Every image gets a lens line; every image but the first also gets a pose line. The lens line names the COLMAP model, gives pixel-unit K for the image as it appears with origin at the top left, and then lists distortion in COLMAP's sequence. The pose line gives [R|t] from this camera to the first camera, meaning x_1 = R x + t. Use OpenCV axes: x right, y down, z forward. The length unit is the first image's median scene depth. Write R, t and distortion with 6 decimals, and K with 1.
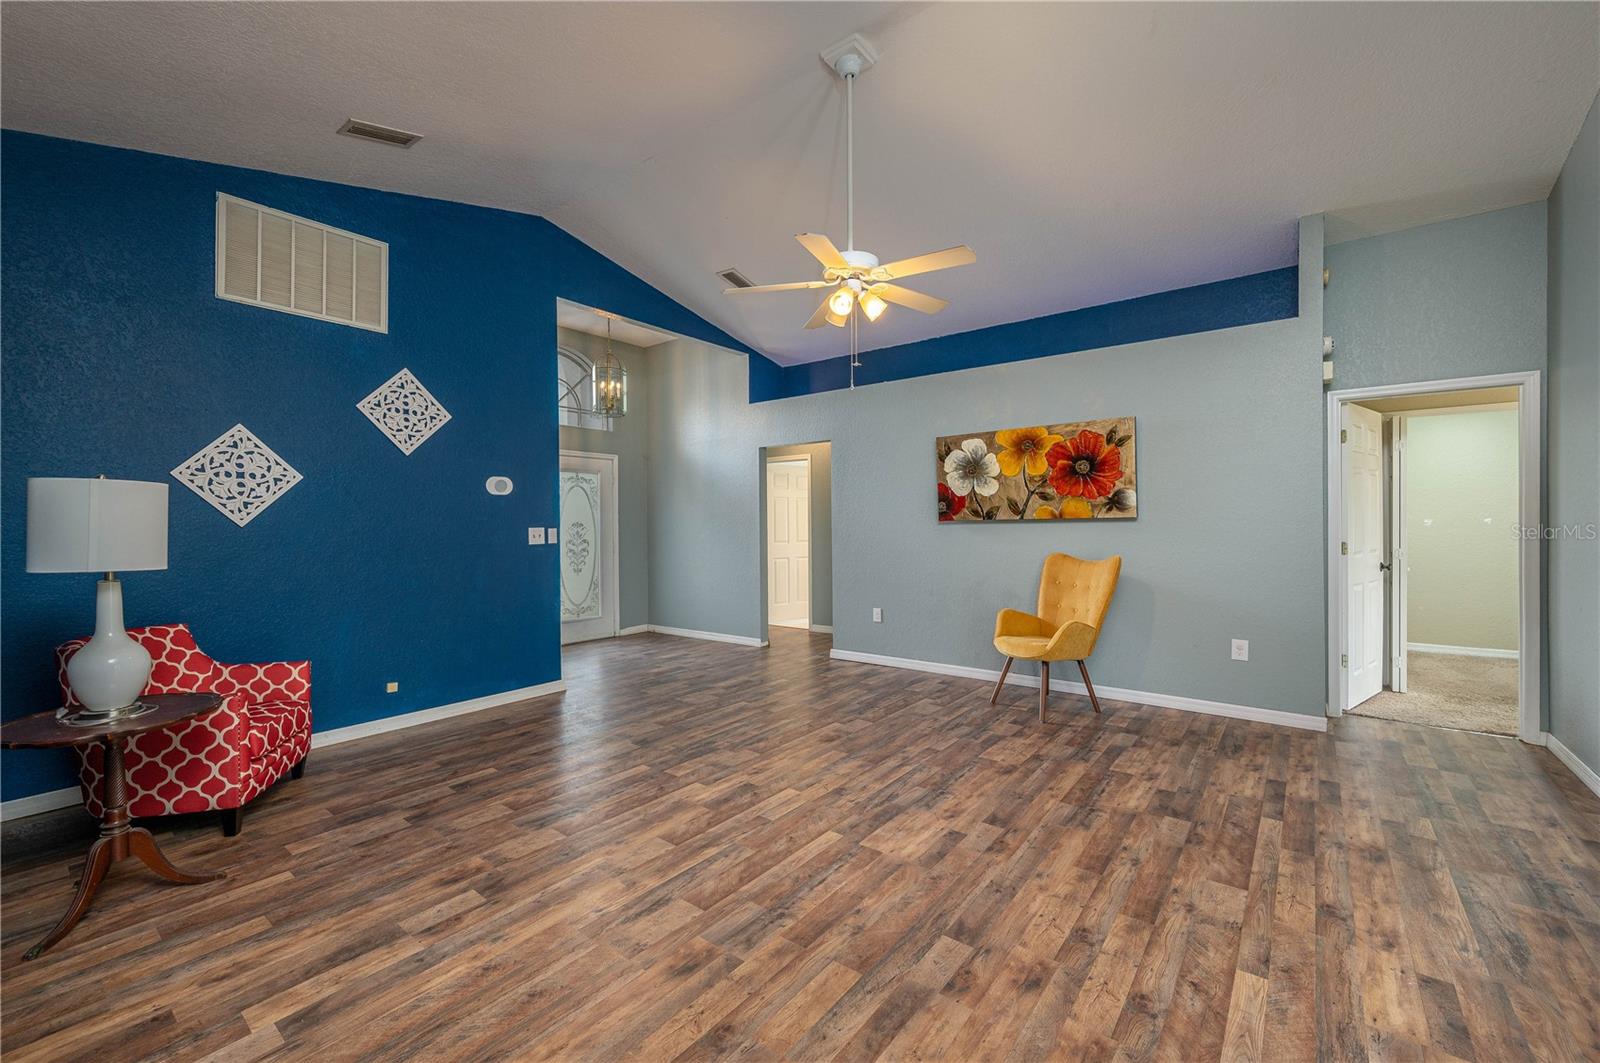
lens RADIAL K [[639.2, 0, 799.9], [0, 639.2, 522.5], [0, 0, 1]] dist [0.000178, -0.000088]
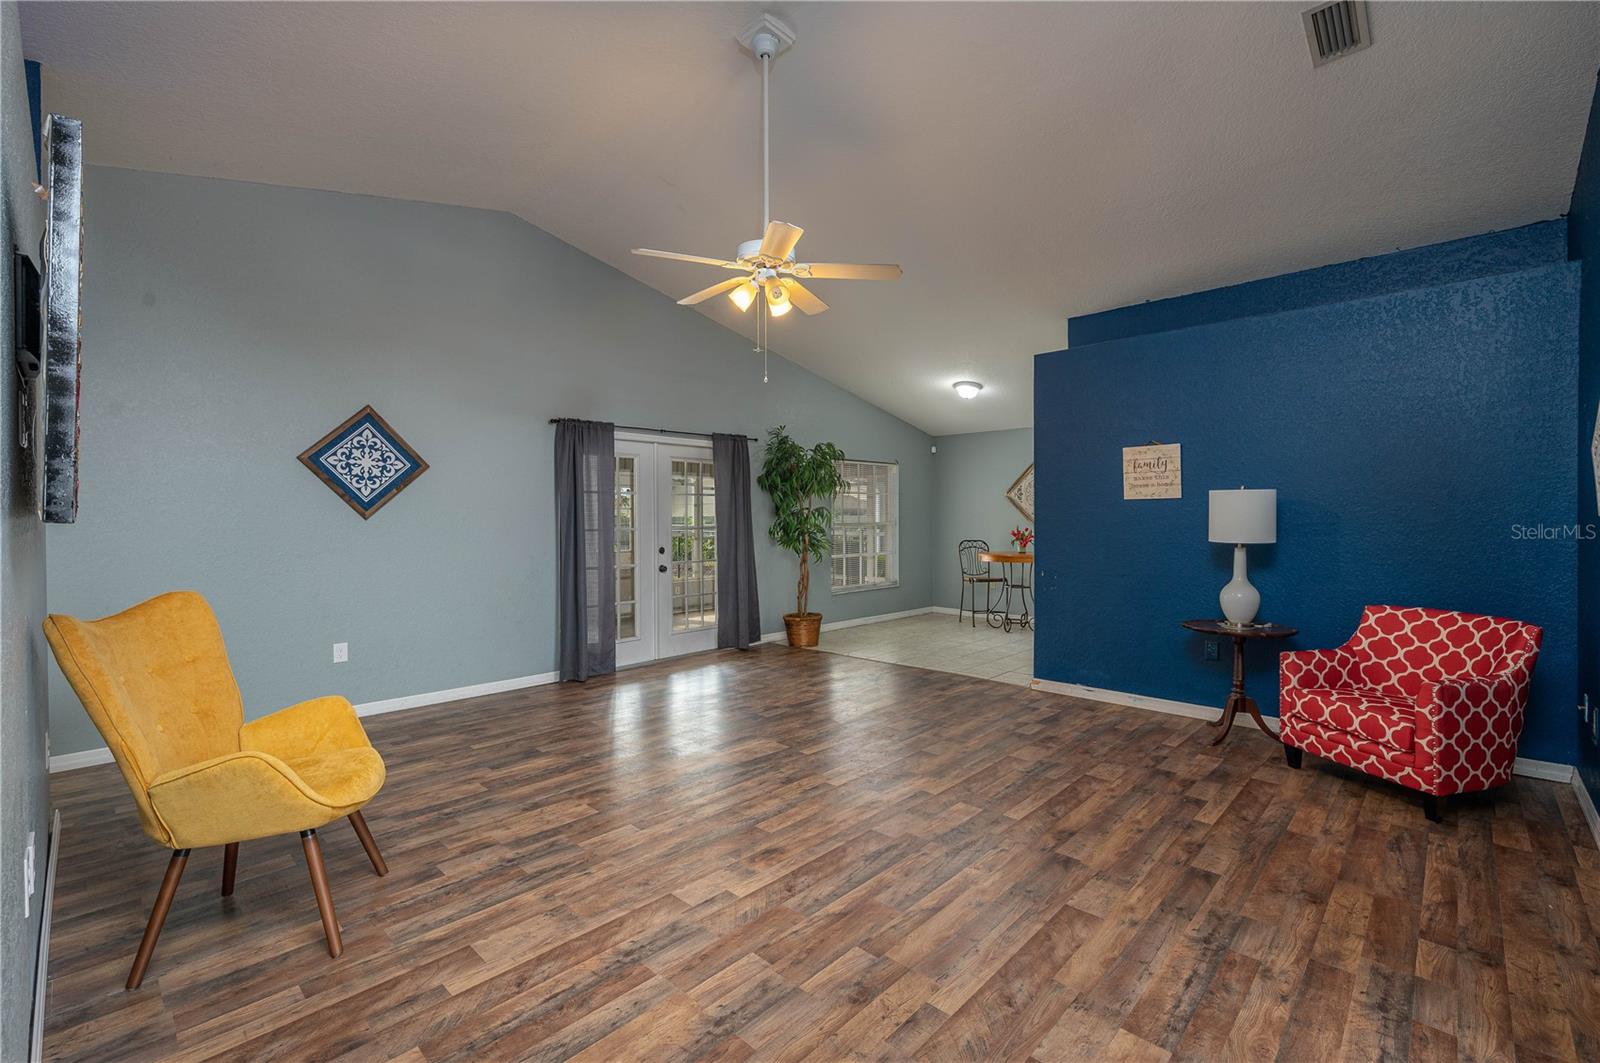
lens RADIAL K [[684.8, 0, 799.5], [0, 684.8, 523.0], [0, 0, 1]] dist [0.002374, 0.000197]
pose [[-0.995085, 0.012140, 0.098277, -0.063840], [0.012769, 0.999902, 0.005778, 0.000806], [-0.098197, 0.007005, -0.995142, 1.904027]]
